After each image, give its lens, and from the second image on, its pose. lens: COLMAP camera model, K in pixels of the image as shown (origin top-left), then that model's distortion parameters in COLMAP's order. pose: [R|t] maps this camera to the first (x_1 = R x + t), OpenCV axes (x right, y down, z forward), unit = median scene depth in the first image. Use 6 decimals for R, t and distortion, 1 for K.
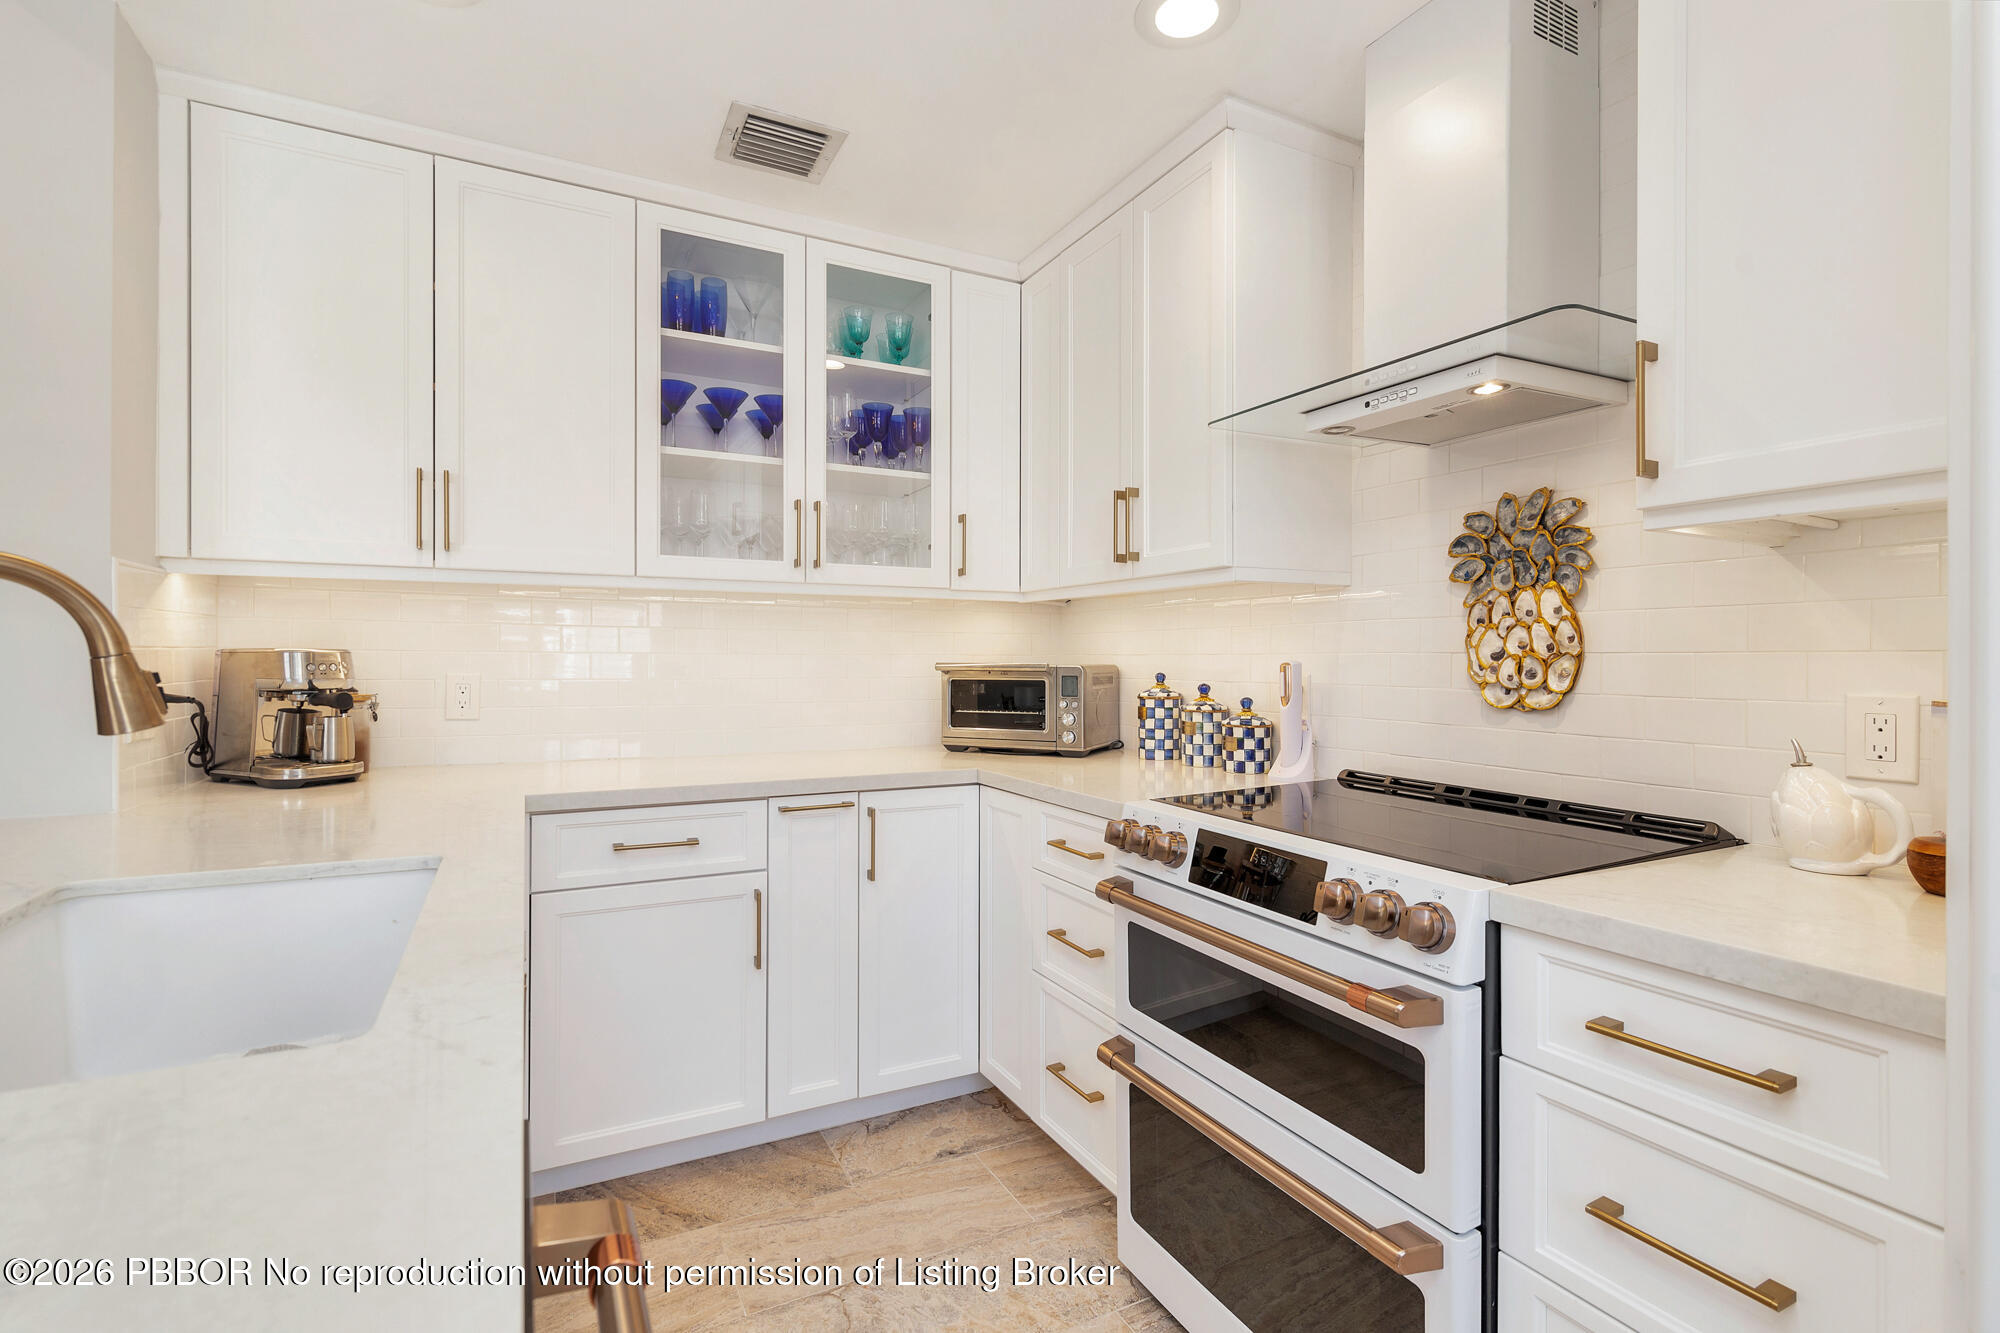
lens RADIAL K [[918.2, 0, 1009.6], [0, 918.2, 659.1], [0, 0, 1]] dist [0.003186, -0.000795]
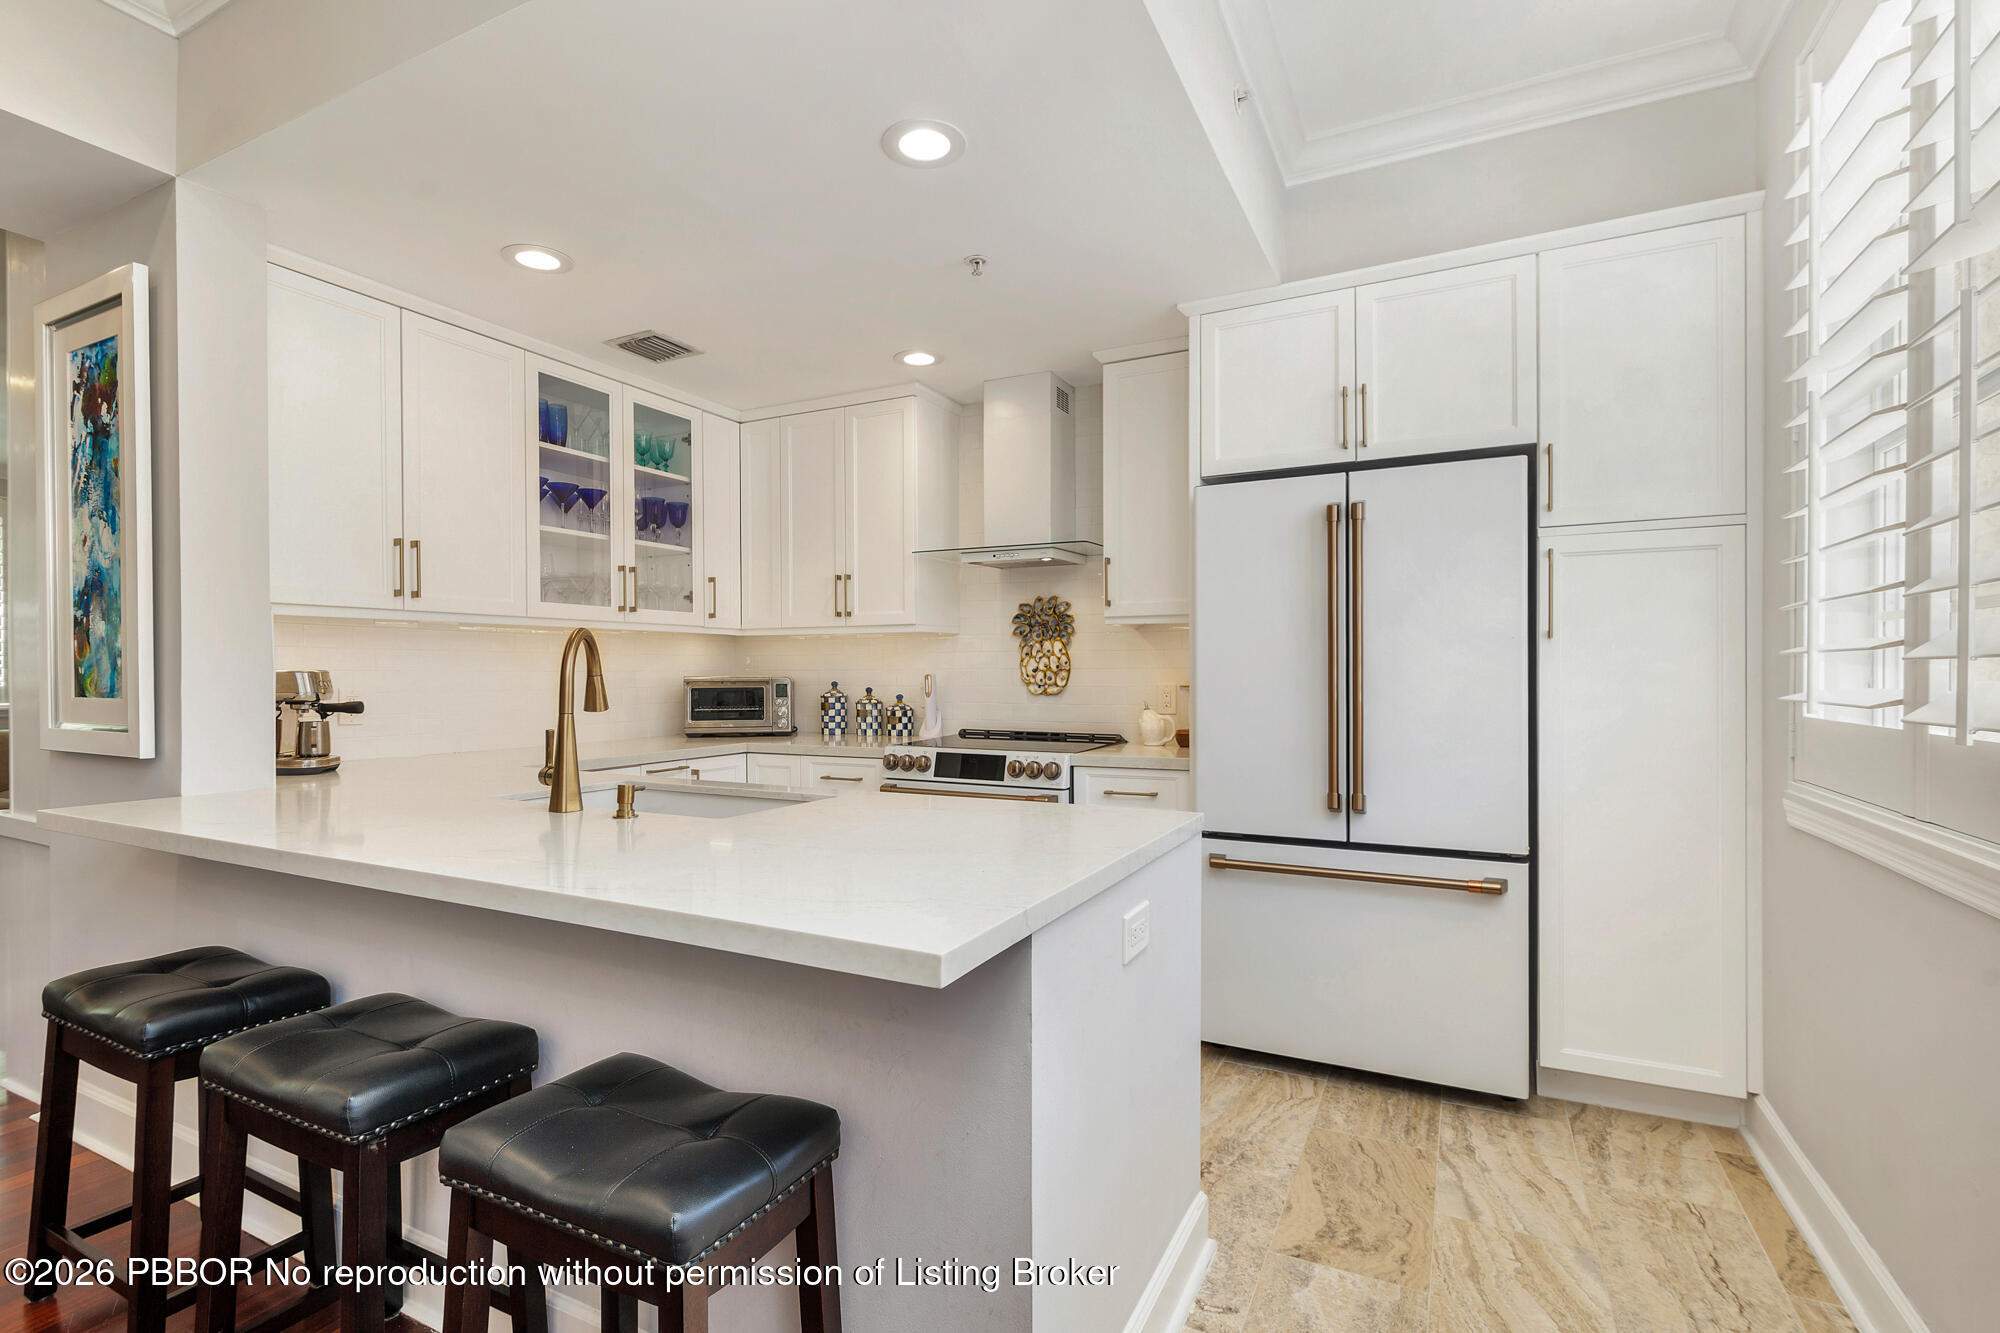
lens RADIAL K [[918.2, 0, 994.8], [0, 918.2, 672.4], [0, 0, 1]] dist [0.003186, -0.000795]
pose [[0.815167, -0.006975, 0.579184, -0.687635], [0.006256, 0.999975, 0.003238, -0.005306], [-0.579192, 0.000984, 0.815190, -0.613125]]
